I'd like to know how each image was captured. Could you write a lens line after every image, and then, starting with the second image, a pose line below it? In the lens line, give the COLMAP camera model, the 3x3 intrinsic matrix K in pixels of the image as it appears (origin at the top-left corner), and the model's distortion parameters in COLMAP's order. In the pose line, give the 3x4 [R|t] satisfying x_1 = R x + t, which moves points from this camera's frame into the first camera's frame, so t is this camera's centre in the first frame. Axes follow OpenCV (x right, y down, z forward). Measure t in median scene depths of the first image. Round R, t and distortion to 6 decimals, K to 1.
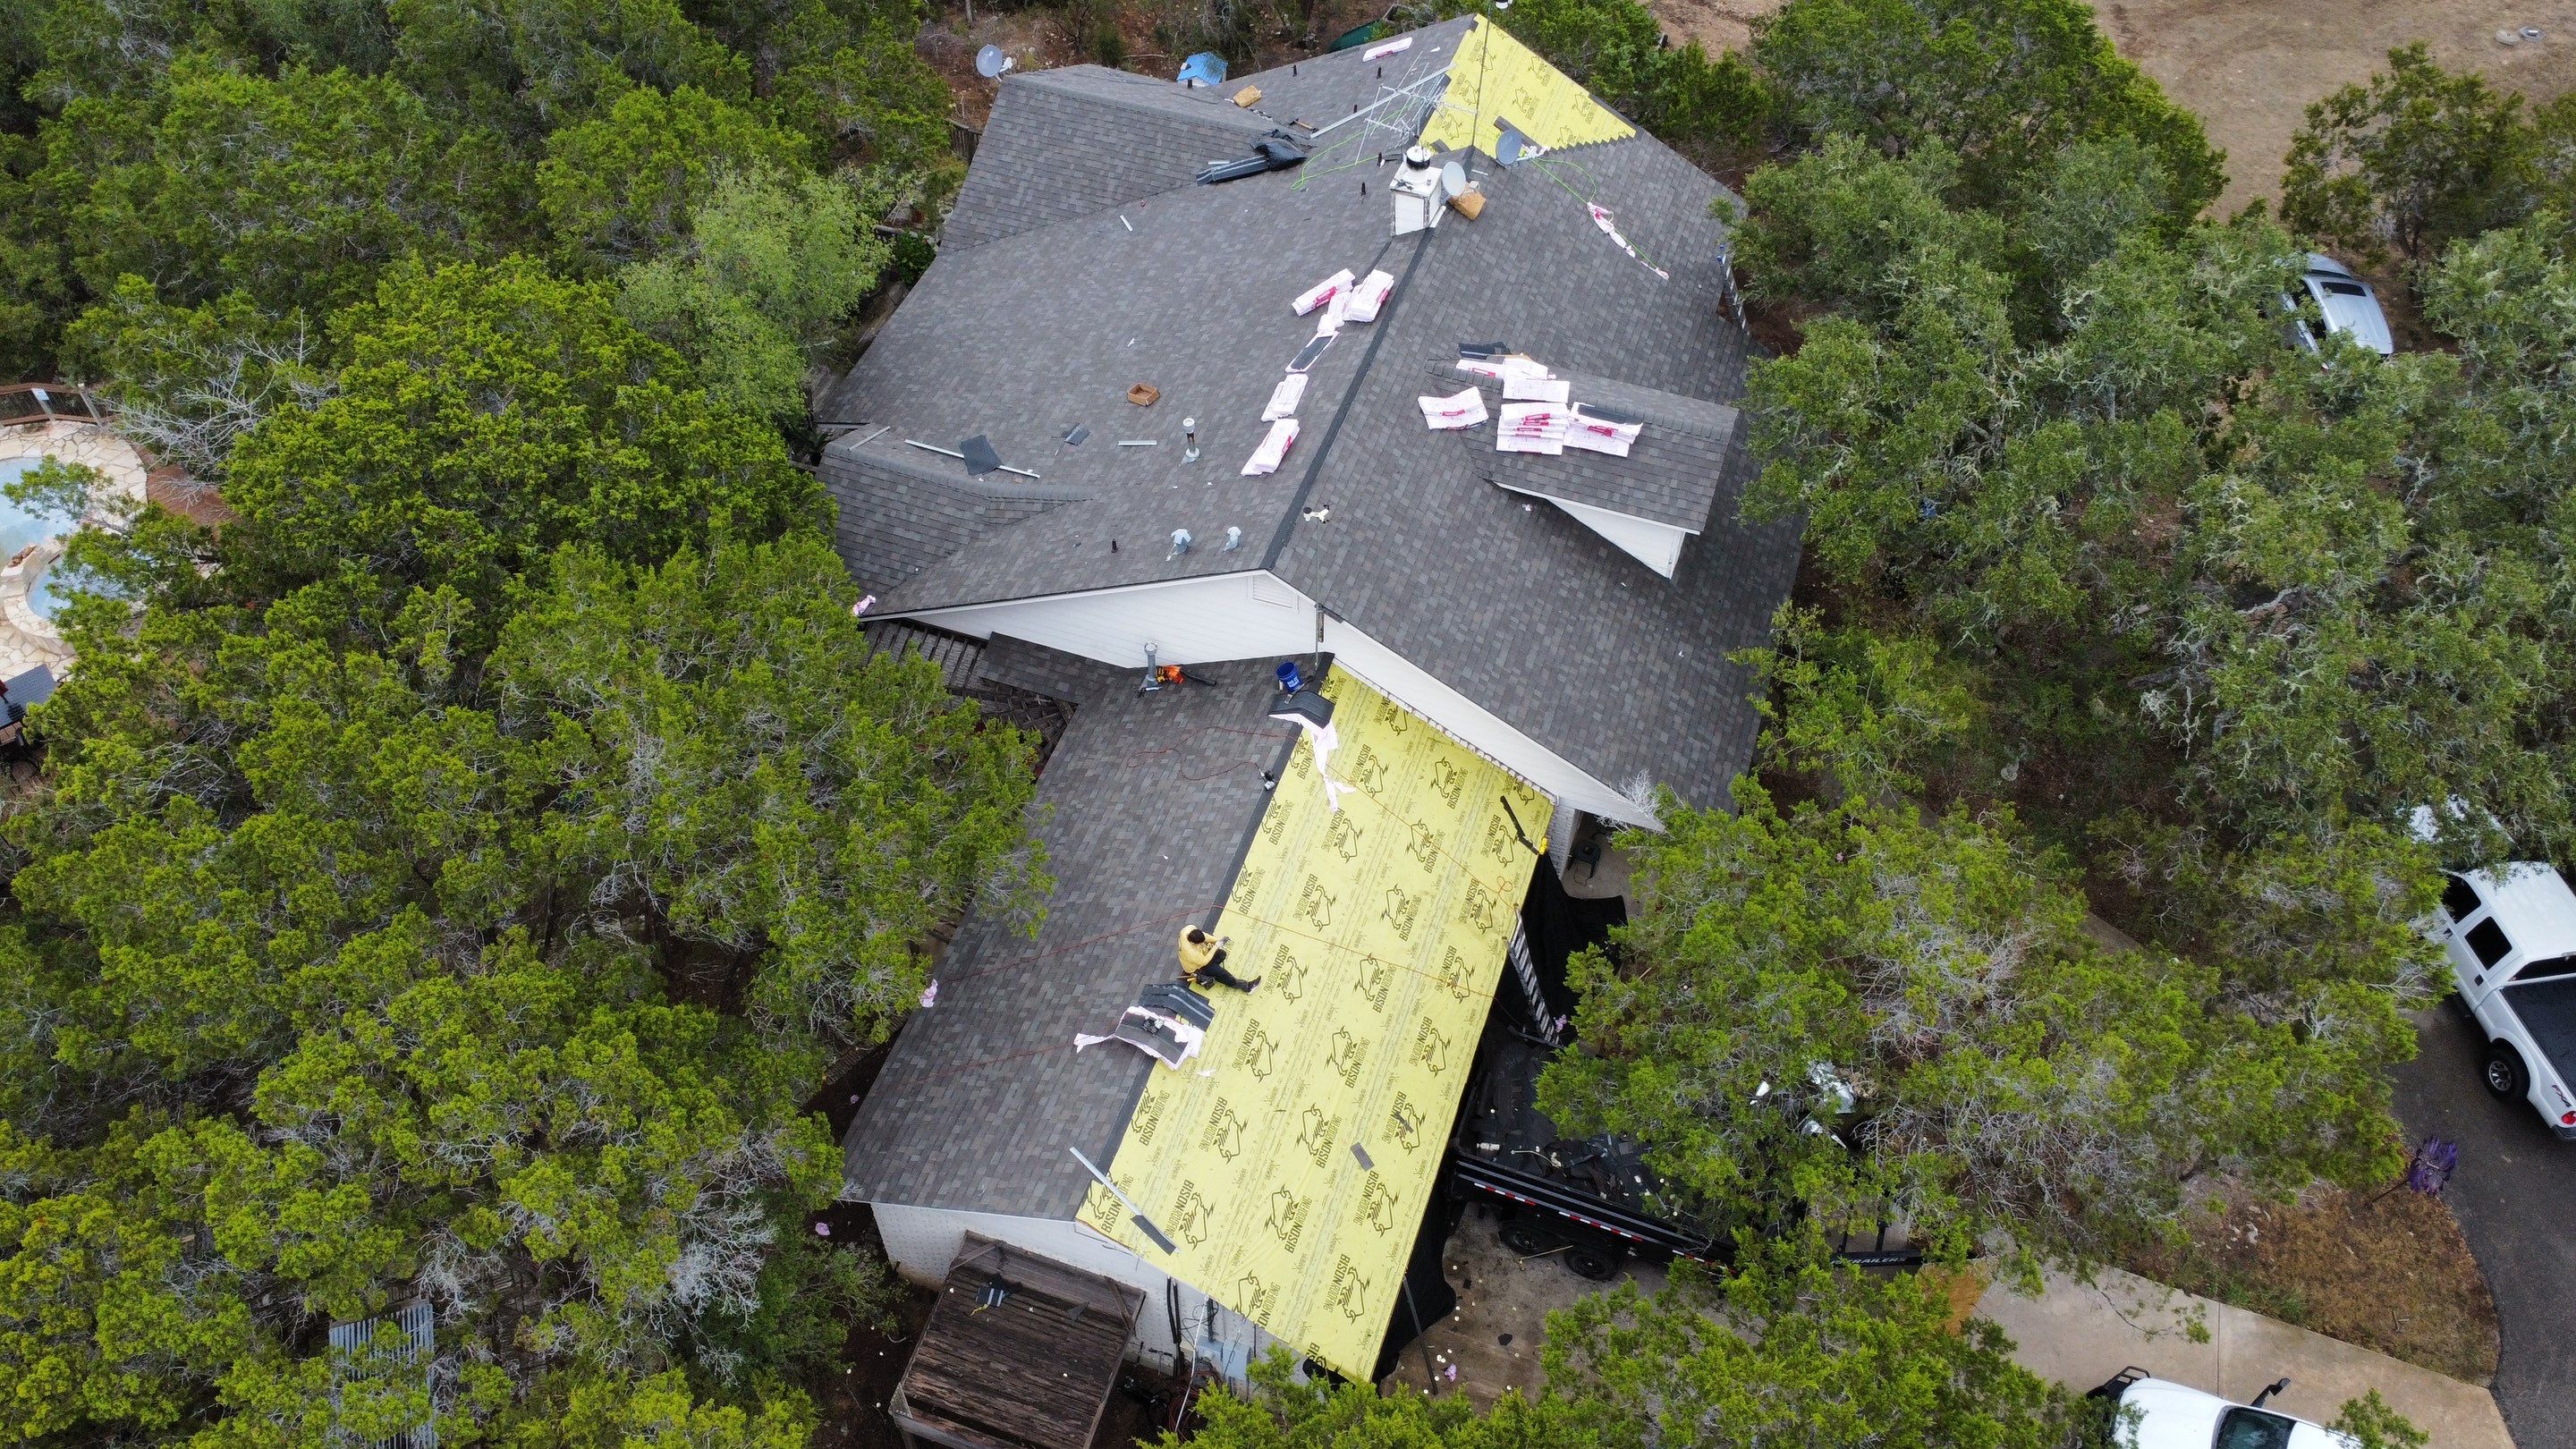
lens RADIAL K [[1871.3, 0, 1288.0], [0, 1871.3, 724.5], [0, 0, 1]] dist [-0.070613, 0.268001]
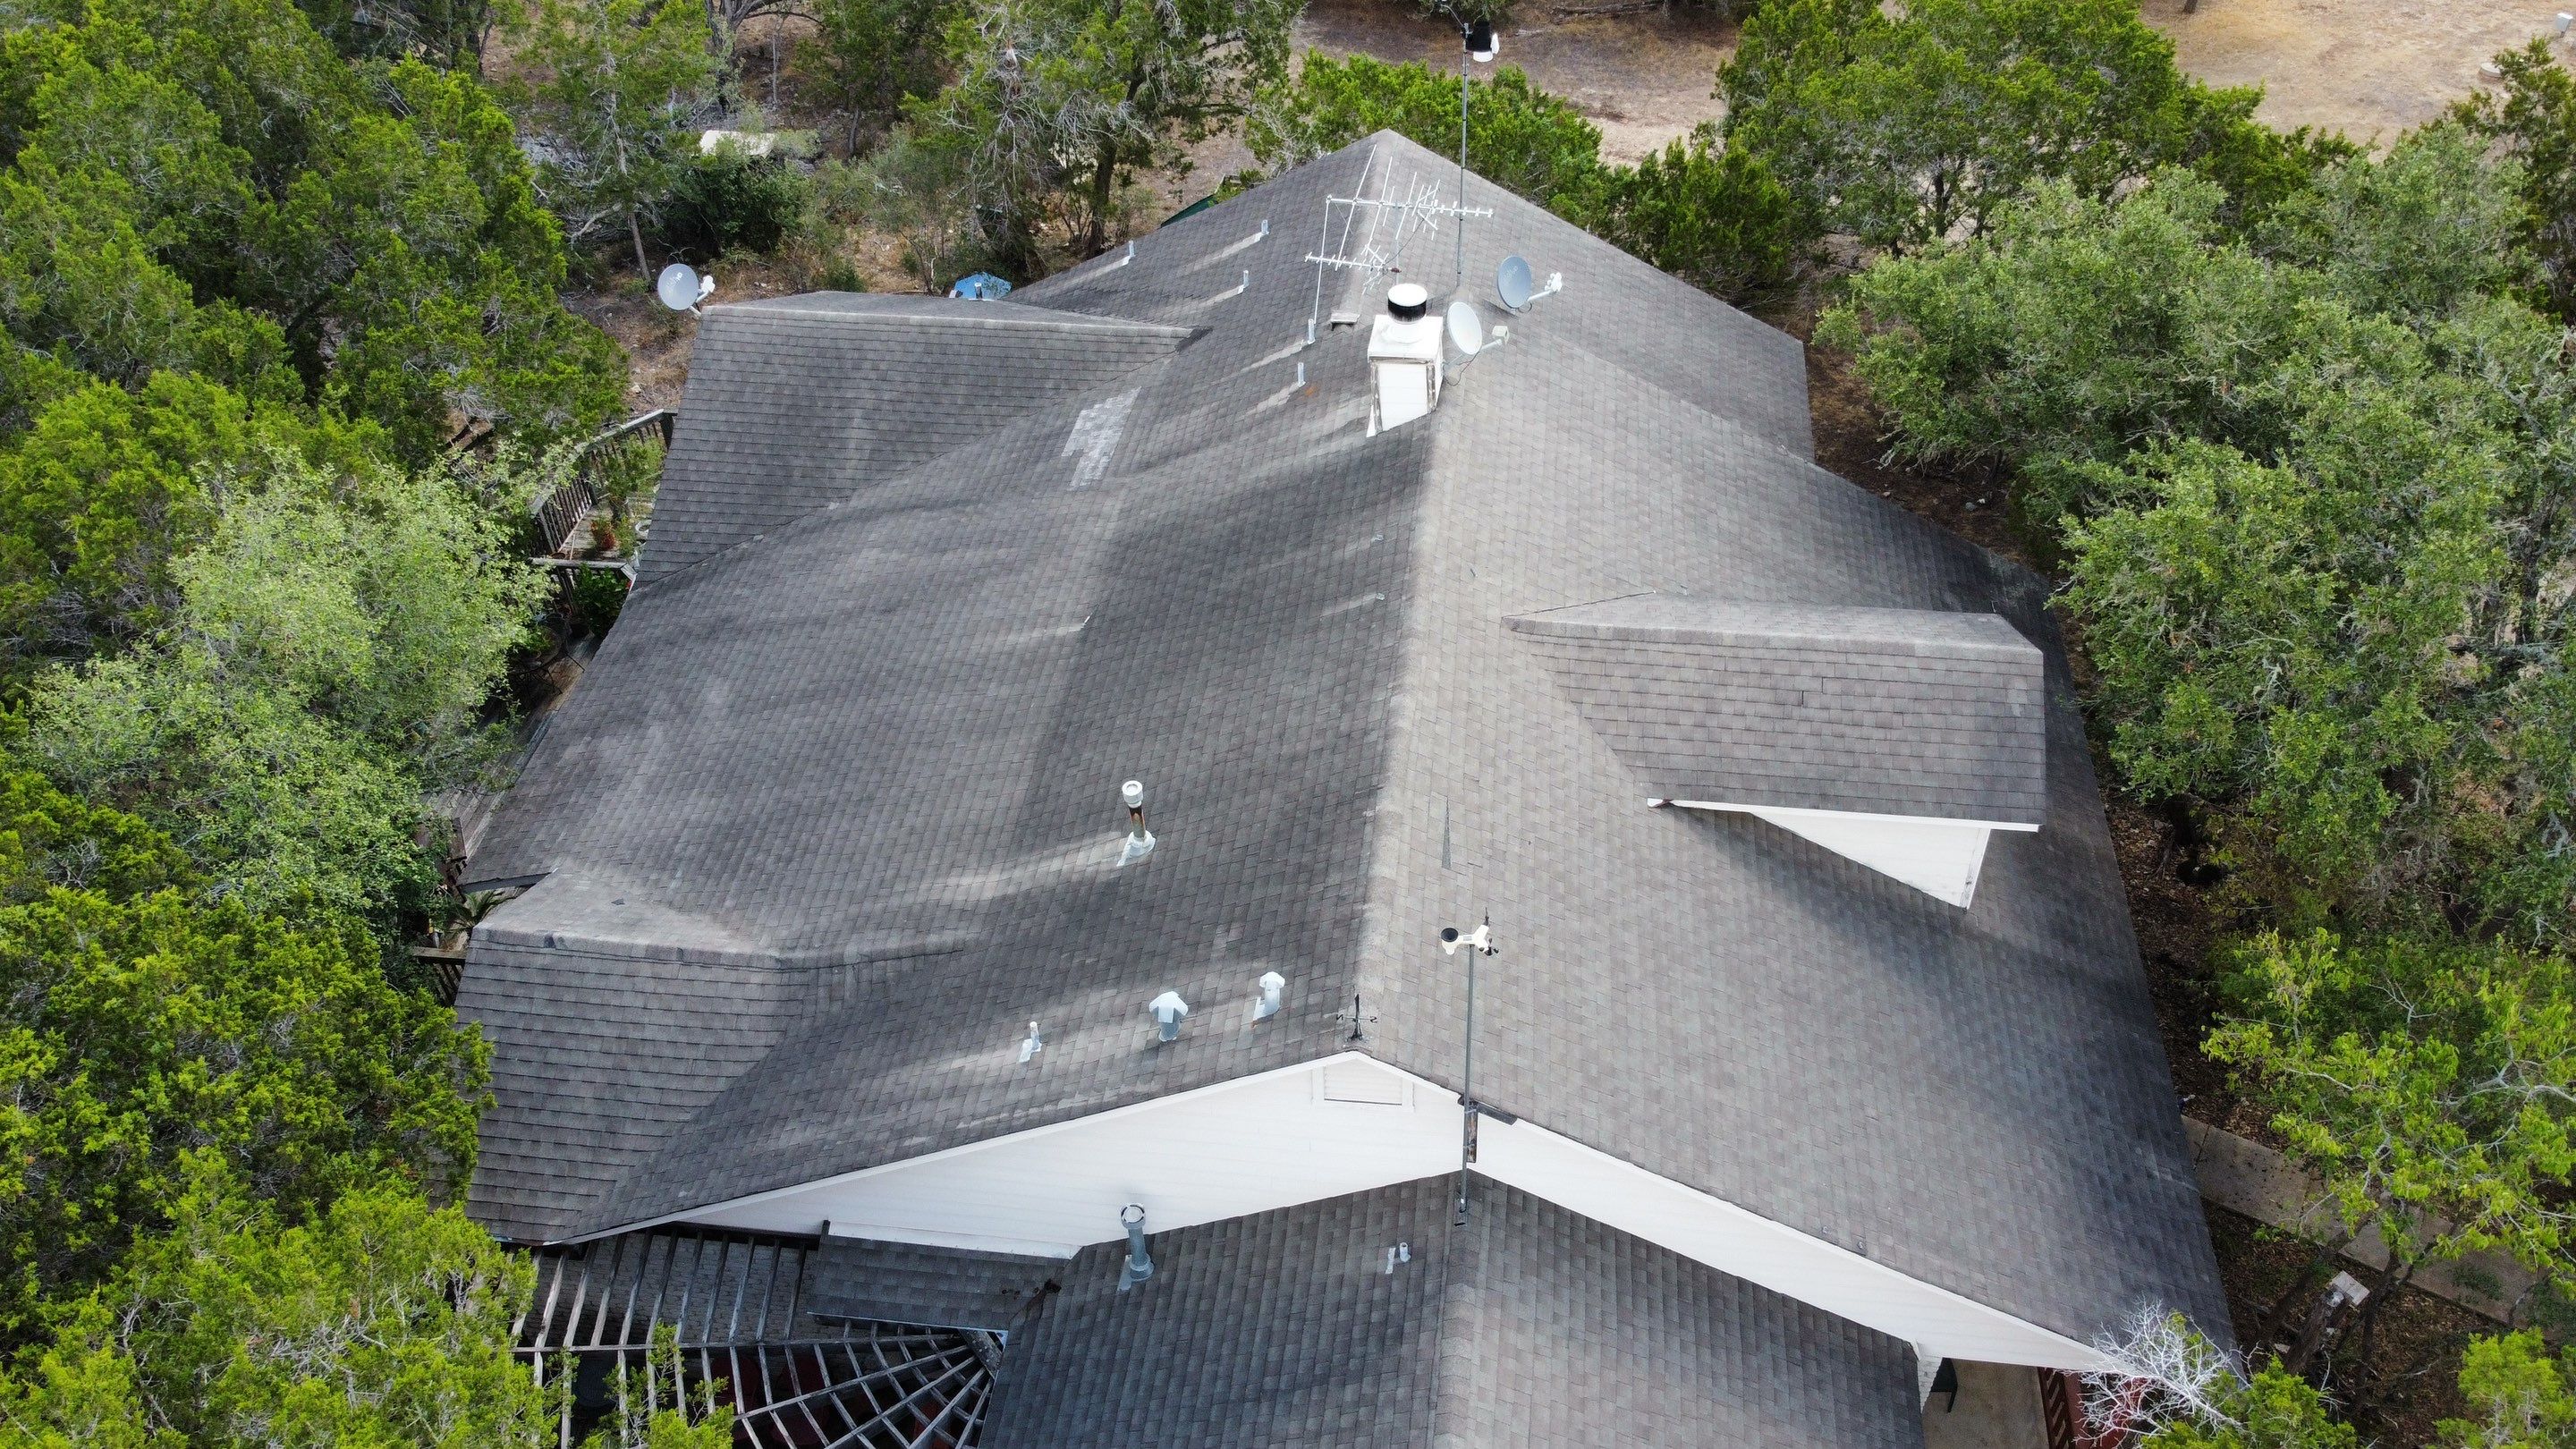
lens RADIAL K [[1871.3, 0, 1288.0], [0, 1871.3, 724.5], [0, 0, 1]] dist [-0.070613, 0.268001]
pose [[0.978008, -0.162390, 0.130885, -0.072997], [0.180345, 0.973650, -0.139576, -0.089886], [-0.104770, 0.160111, 0.981523, 0.426083]]
